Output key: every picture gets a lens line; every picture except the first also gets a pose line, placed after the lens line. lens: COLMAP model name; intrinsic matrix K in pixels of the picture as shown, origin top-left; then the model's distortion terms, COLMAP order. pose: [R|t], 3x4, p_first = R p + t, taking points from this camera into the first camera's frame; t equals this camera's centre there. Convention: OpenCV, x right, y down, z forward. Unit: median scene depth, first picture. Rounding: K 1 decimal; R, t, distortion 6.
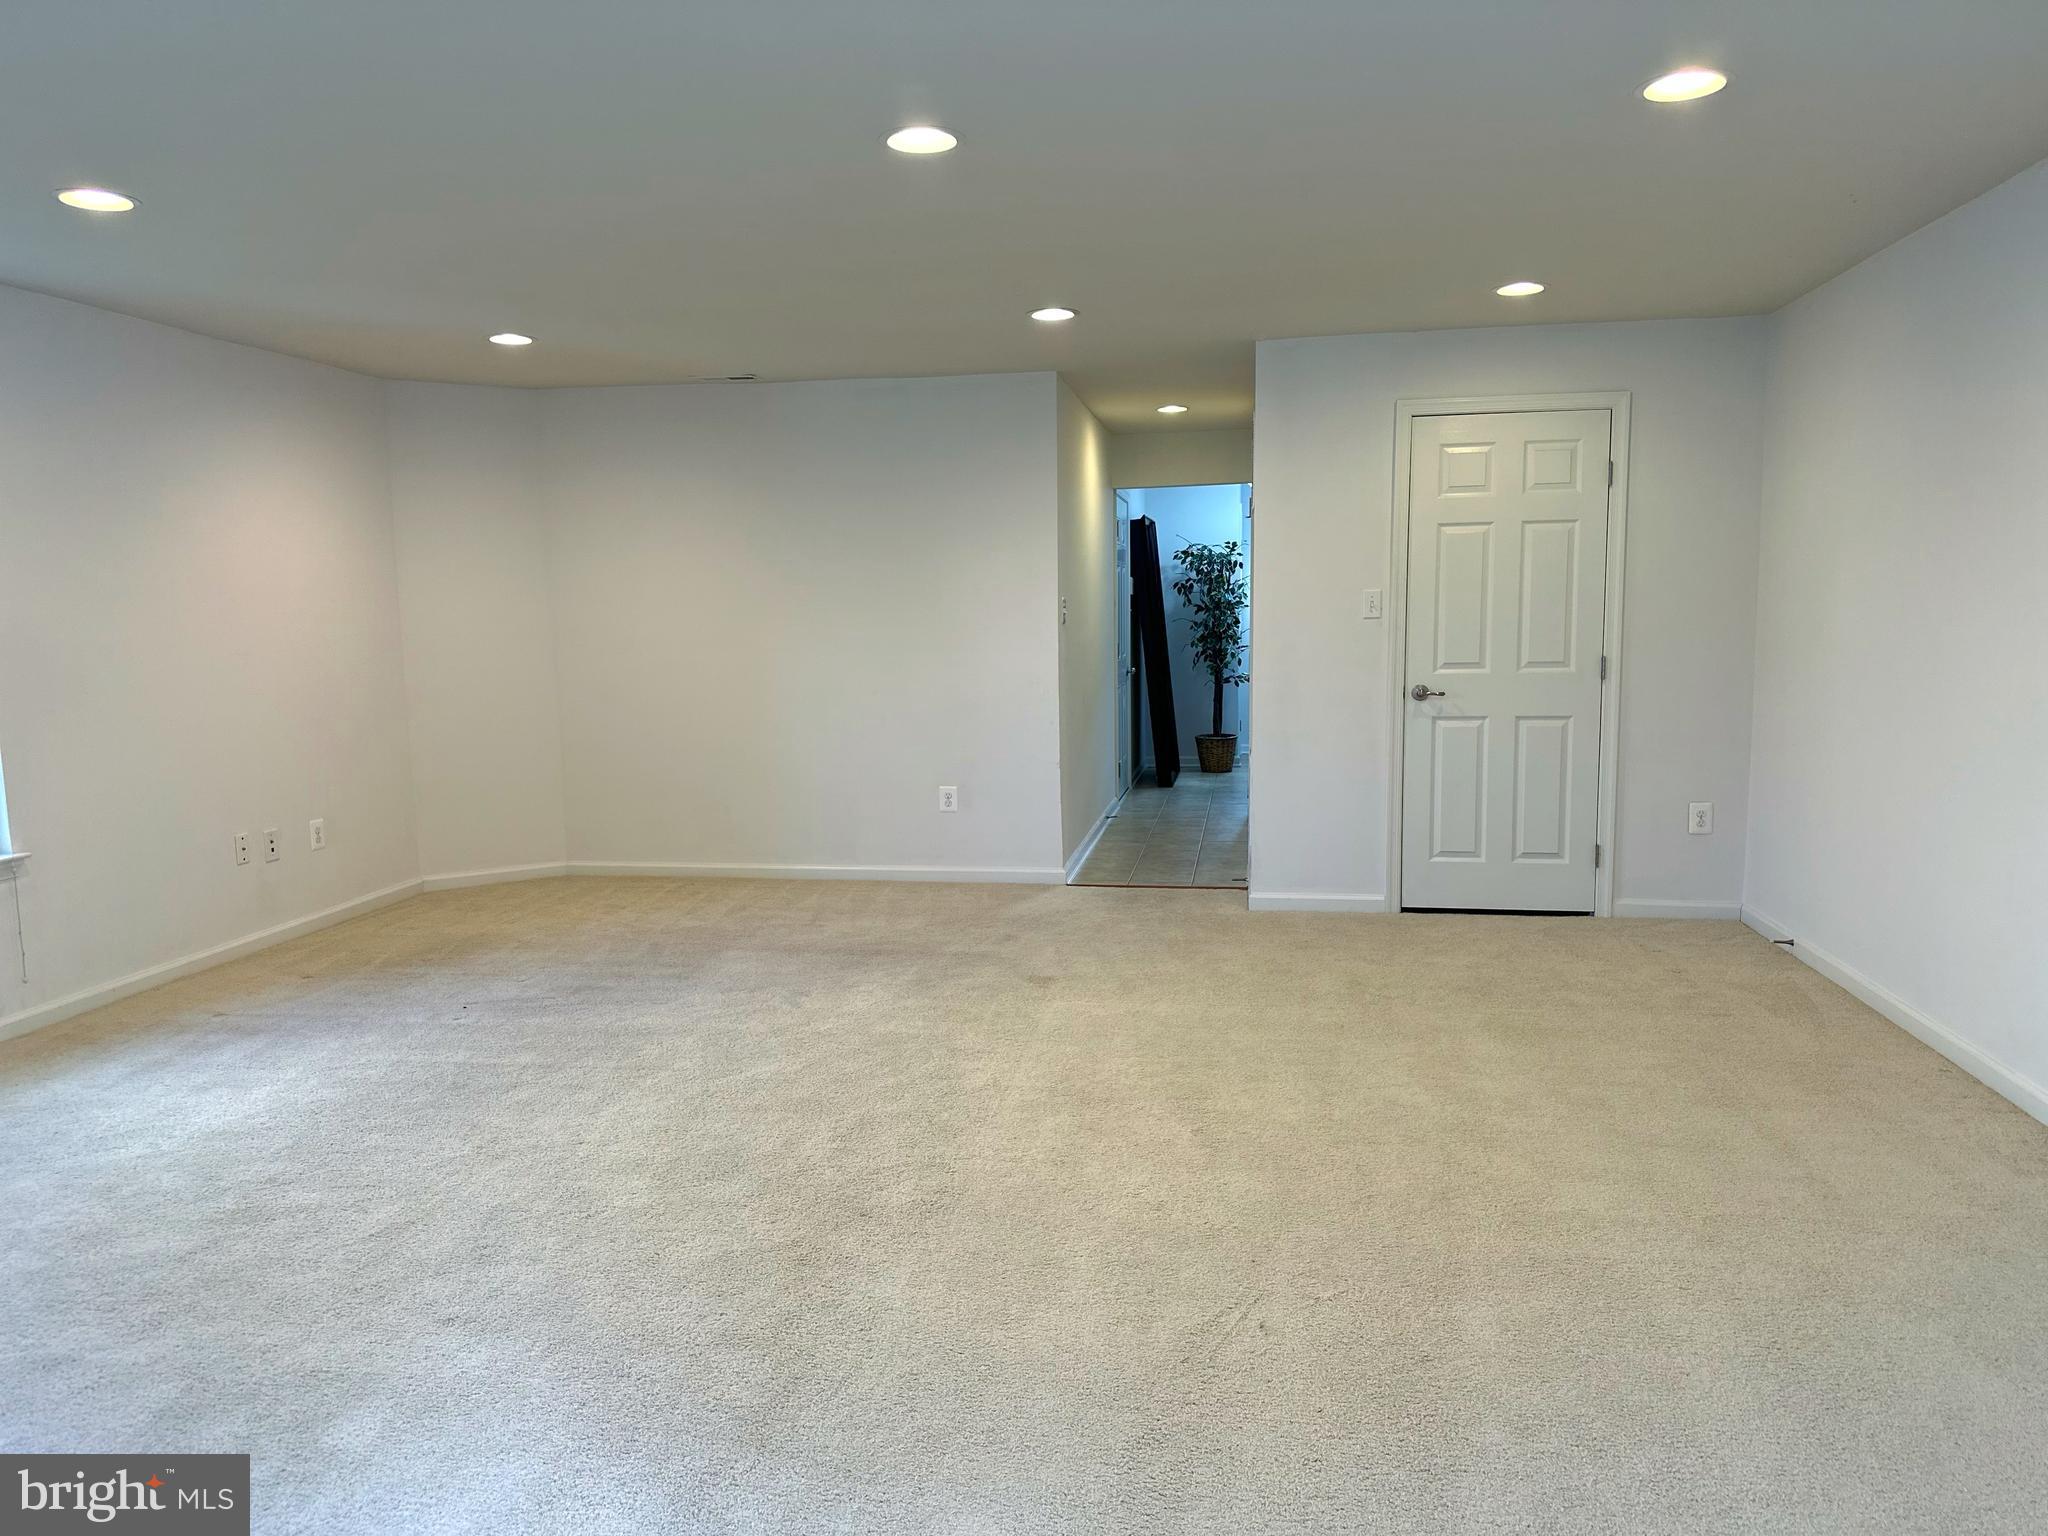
lens RADIAL K [[1431.3, 0, 1024.0], [0, 1431.3, 768.0], [0, 0, 1]] dist [0.143673, -0.237208]
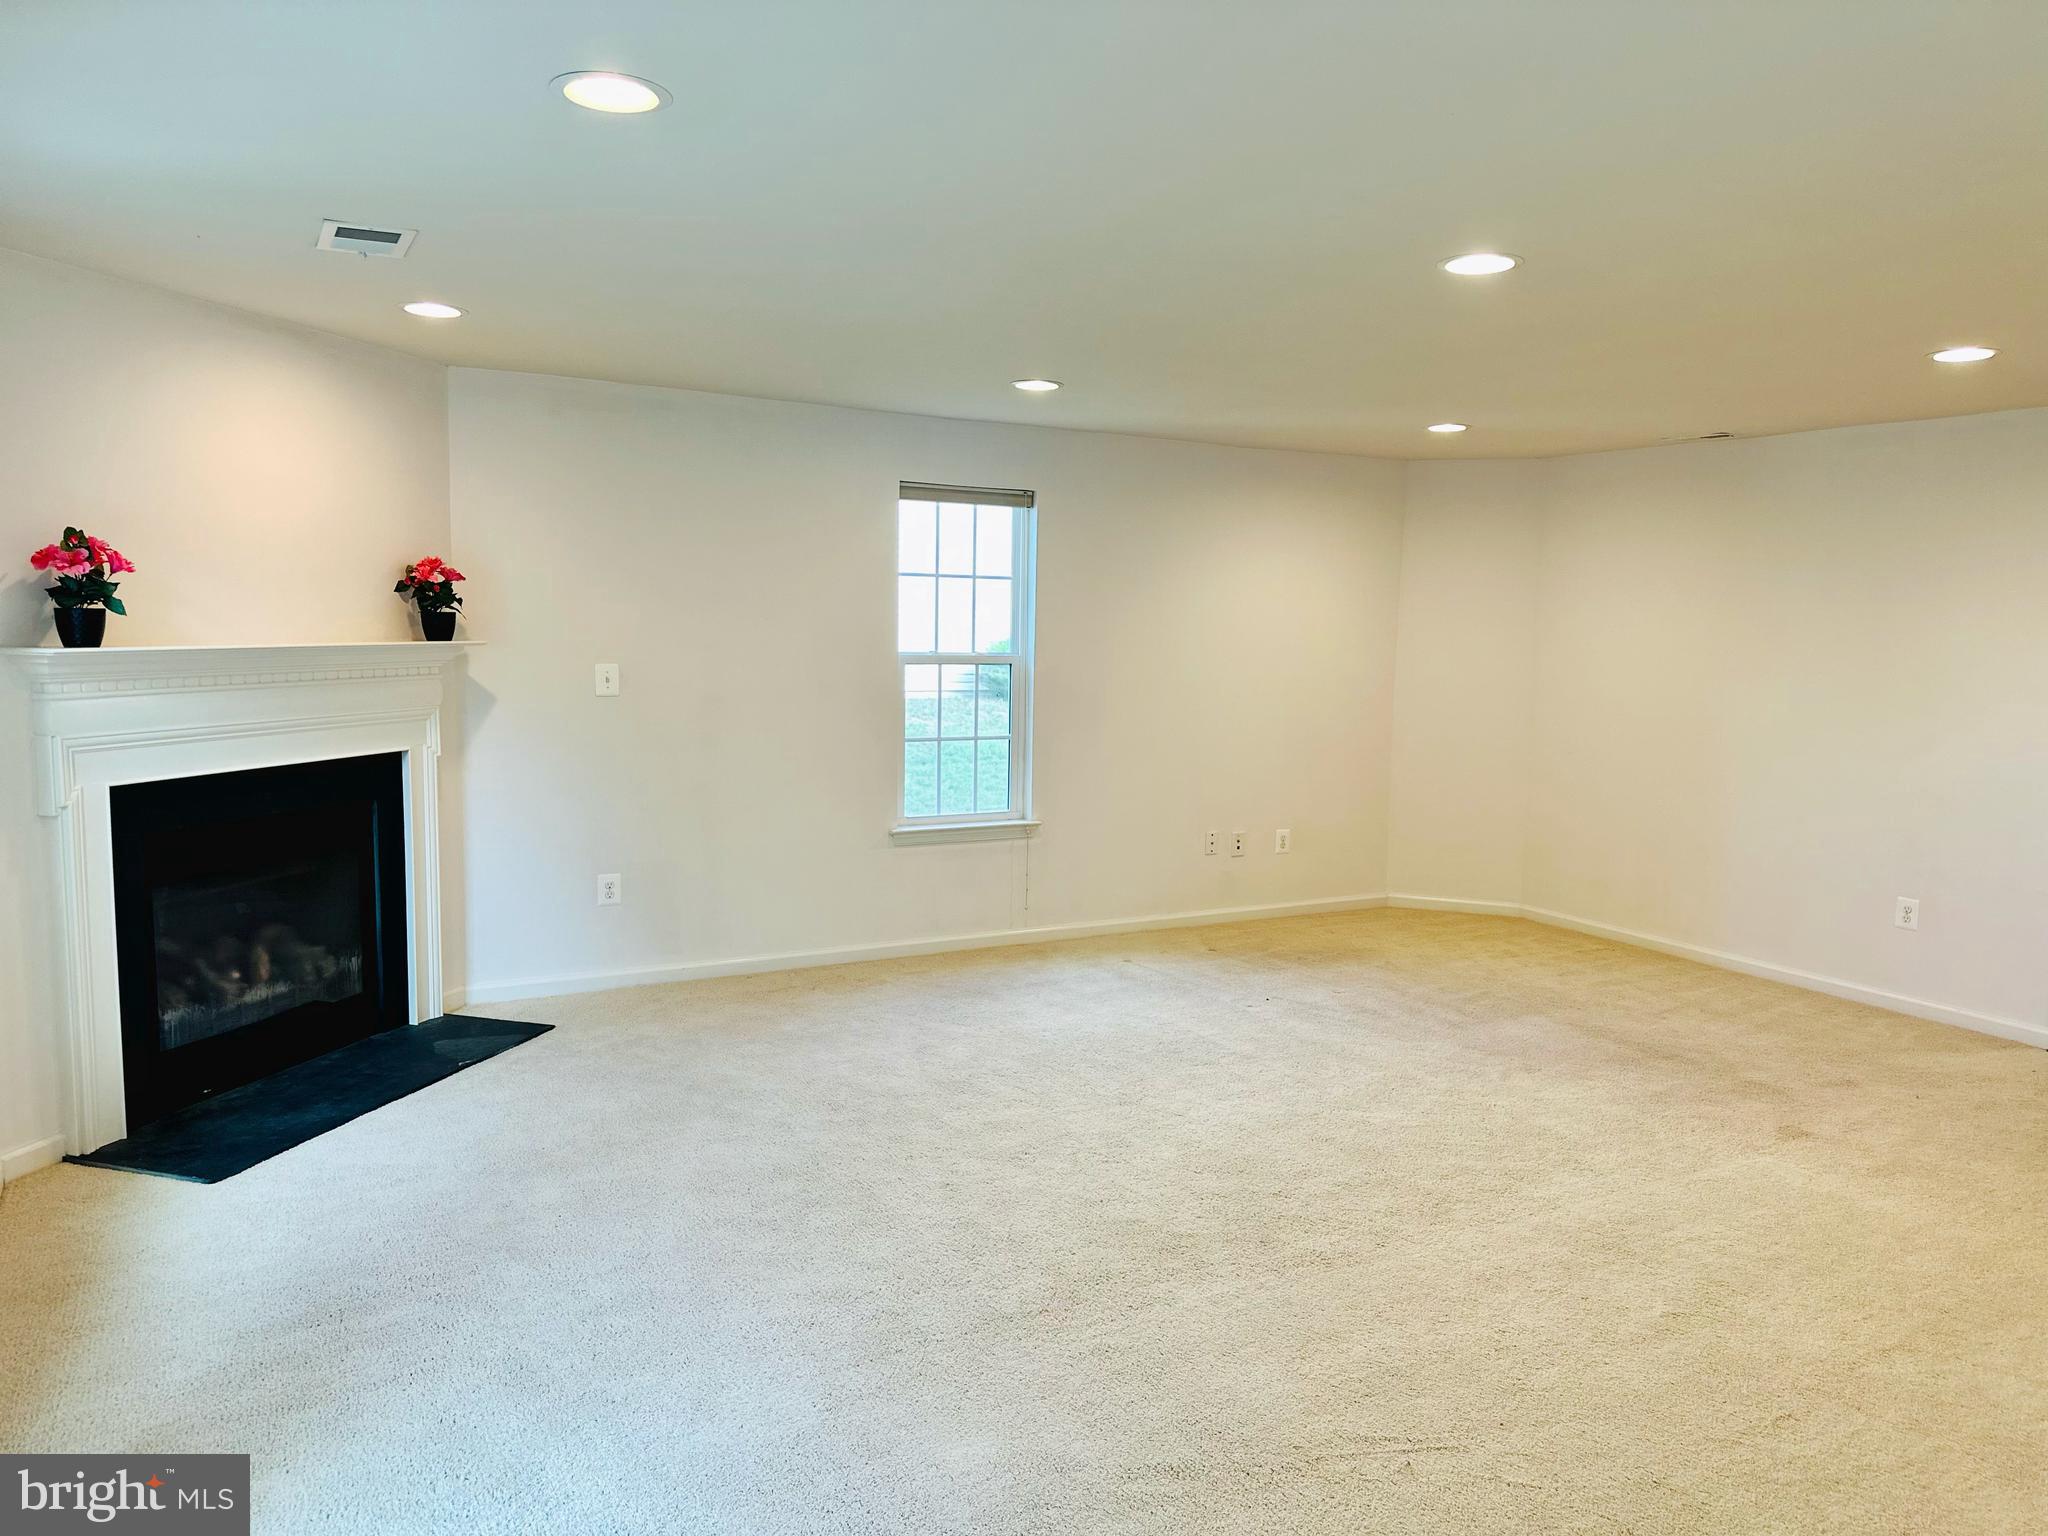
lens RADIAL K [[1431.3, 0, 1024.0], [0, 1431.3, 768.0], [0, 0, 1]] dist [0.143673, -0.237208]
pose [[0.620765, 0.110647, -0.776150, 0.406004], [-0.120189, 0.991719, 0.045251, -0.057299], [0.774730, 0.065195, 0.628923, 0.079747]]
